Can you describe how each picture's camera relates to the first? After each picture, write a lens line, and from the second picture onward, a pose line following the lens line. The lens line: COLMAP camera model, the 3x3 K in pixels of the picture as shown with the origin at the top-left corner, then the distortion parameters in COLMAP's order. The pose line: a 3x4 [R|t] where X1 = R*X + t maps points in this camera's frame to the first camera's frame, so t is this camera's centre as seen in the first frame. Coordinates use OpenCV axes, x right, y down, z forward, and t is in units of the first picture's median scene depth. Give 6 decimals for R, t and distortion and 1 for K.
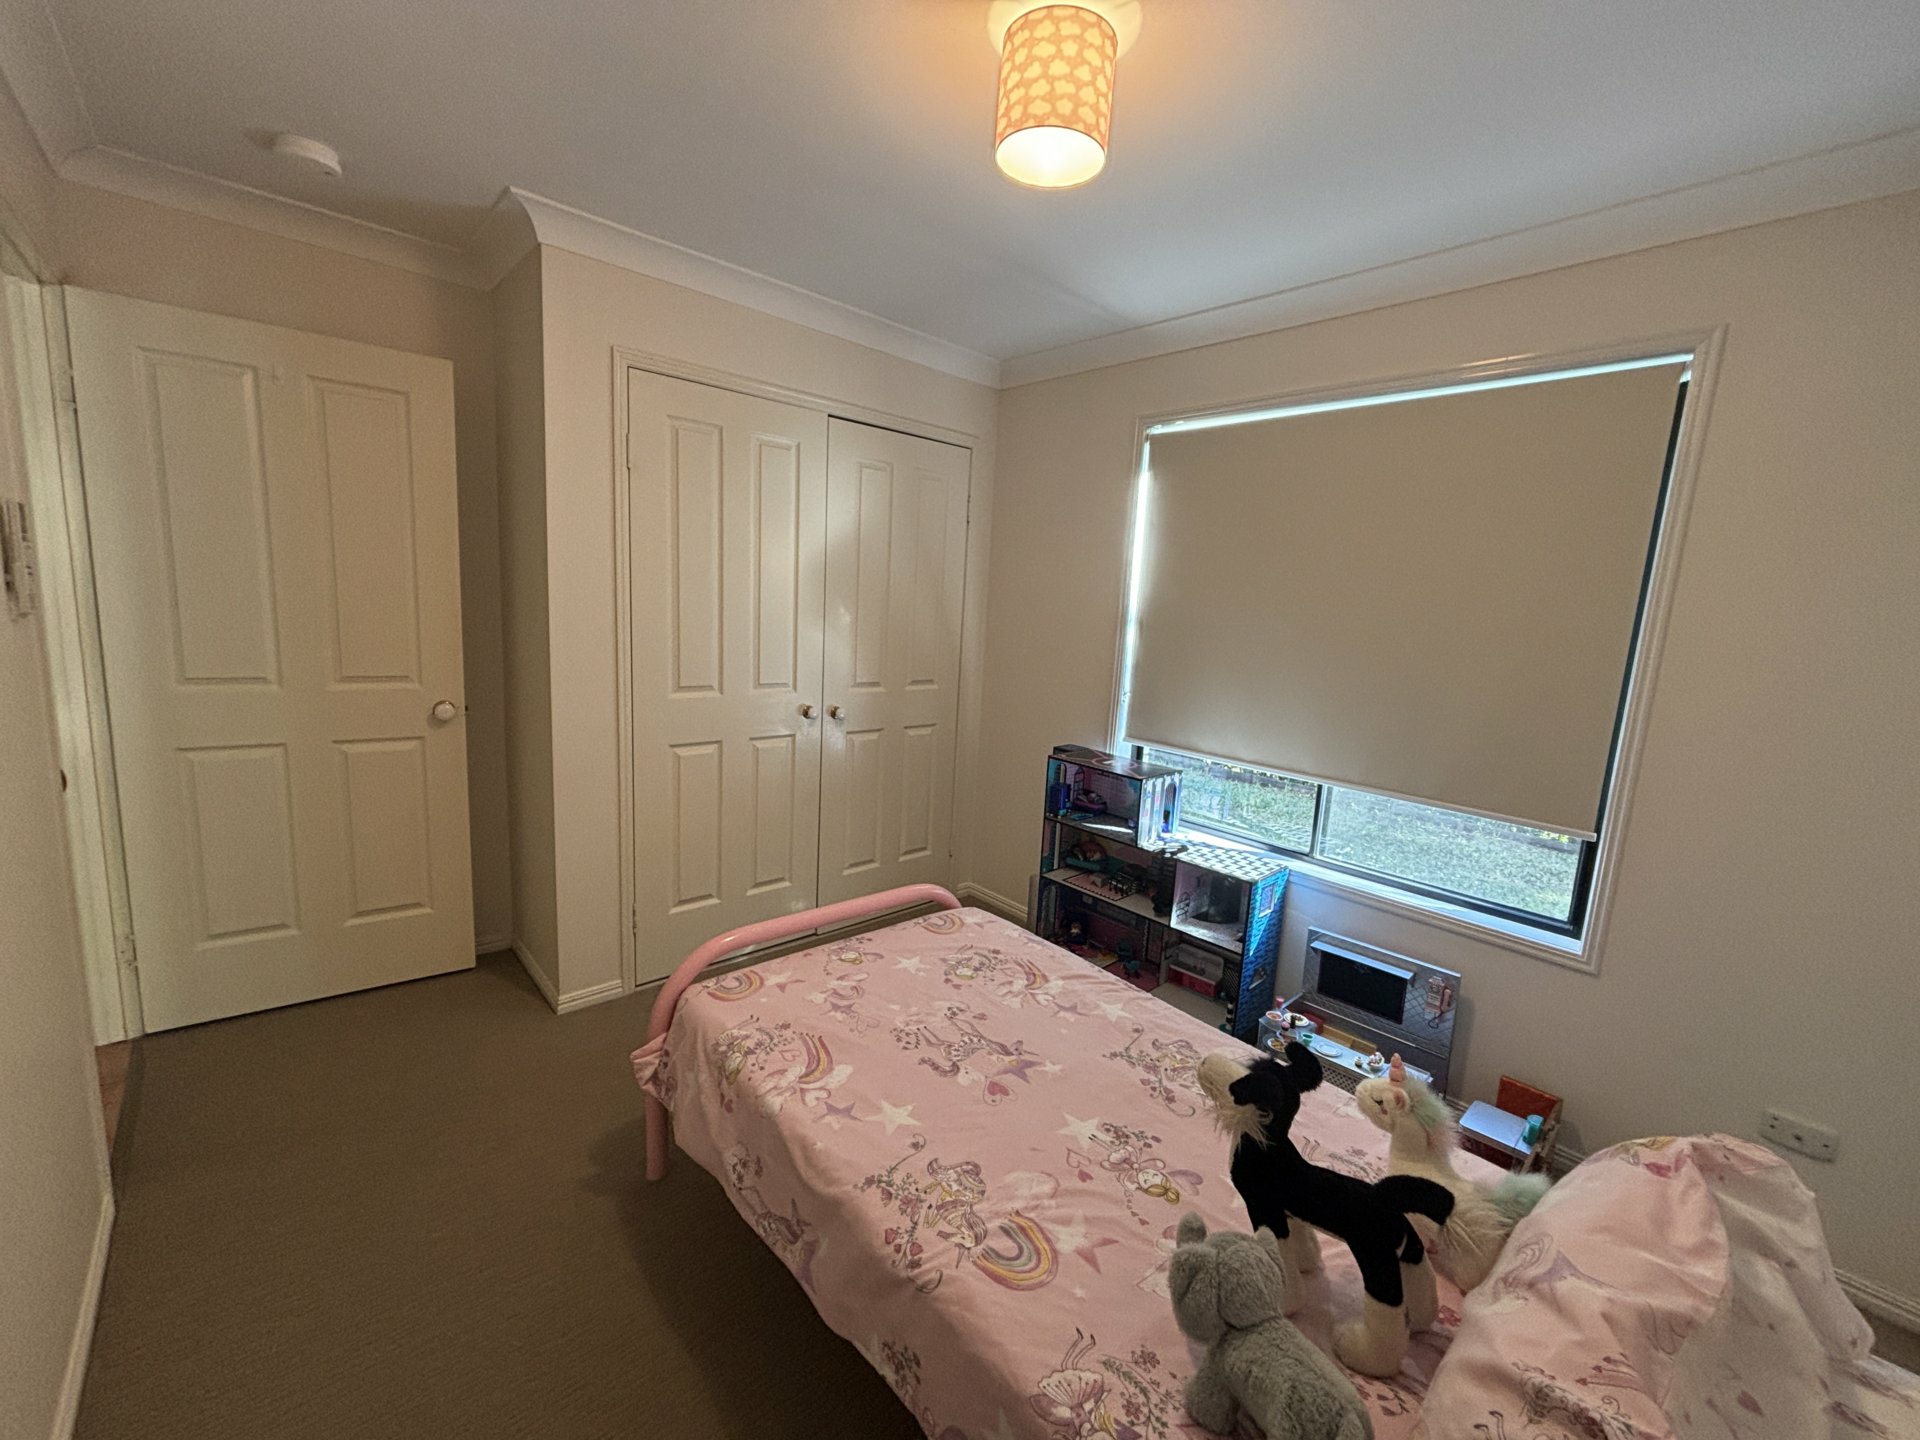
lens RADIAL K [[779.4, 0, 968.1], [0, 779.4, 727.7], [0, 0, 1]] dist [0.006690, -0.000327]
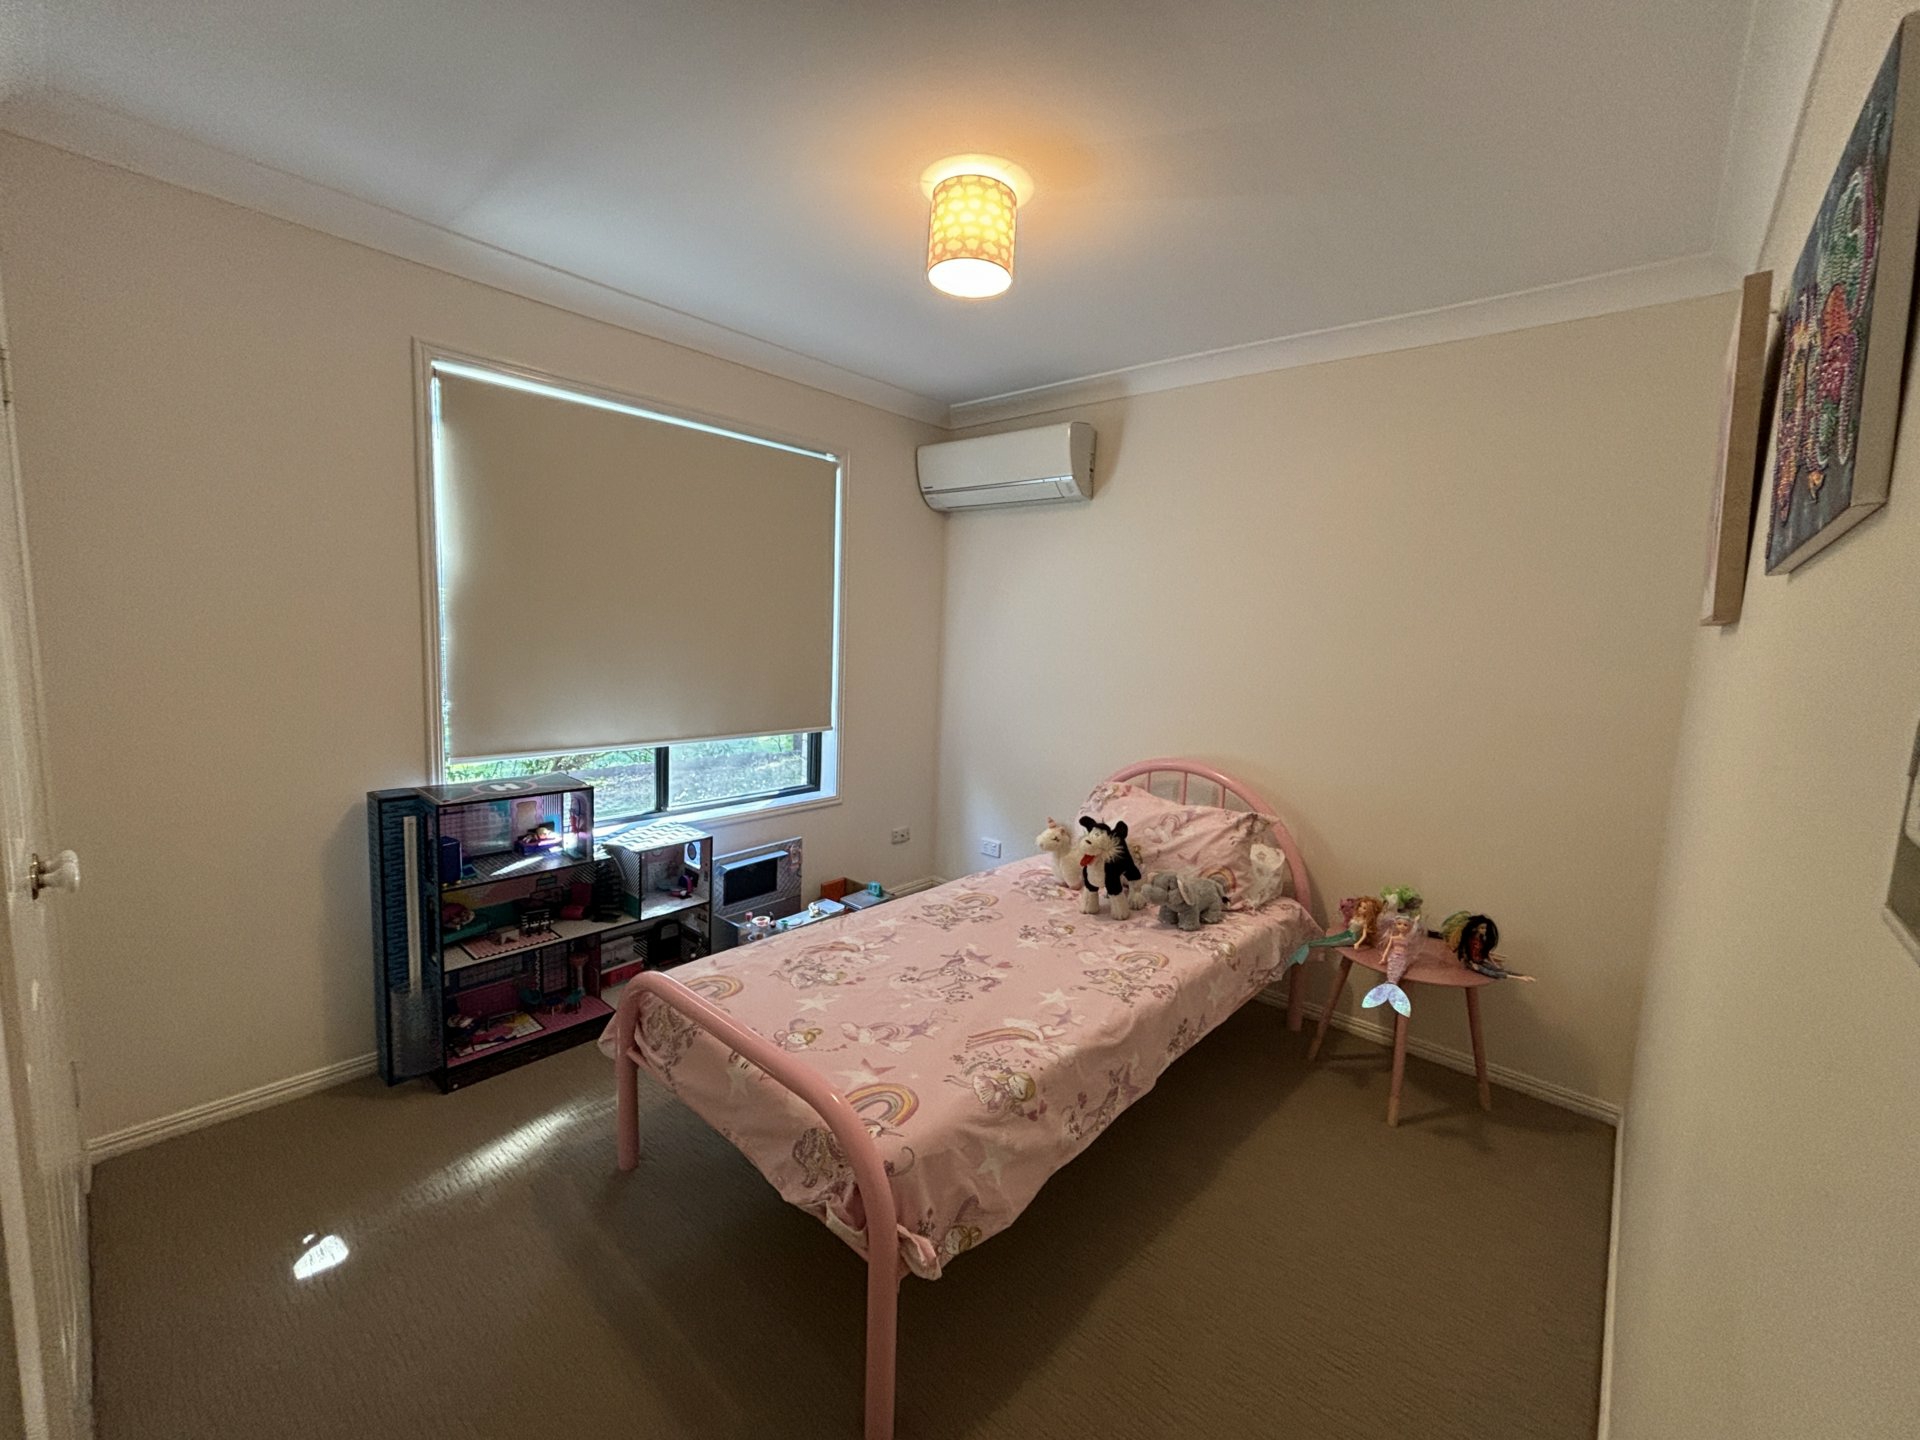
lens RADIAL K [[779.4, 0, 964.5], [0, 779.4, 722.7], [0, 0, 1]] dist [0.006690, -0.000327]
pose [[-0.098838, -0.189345, 0.976923, -1.013369], [0.121392, 0.972104, 0.200693, -0.199244], [-0.987672, 0.138426, -0.073096, 0.921717]]
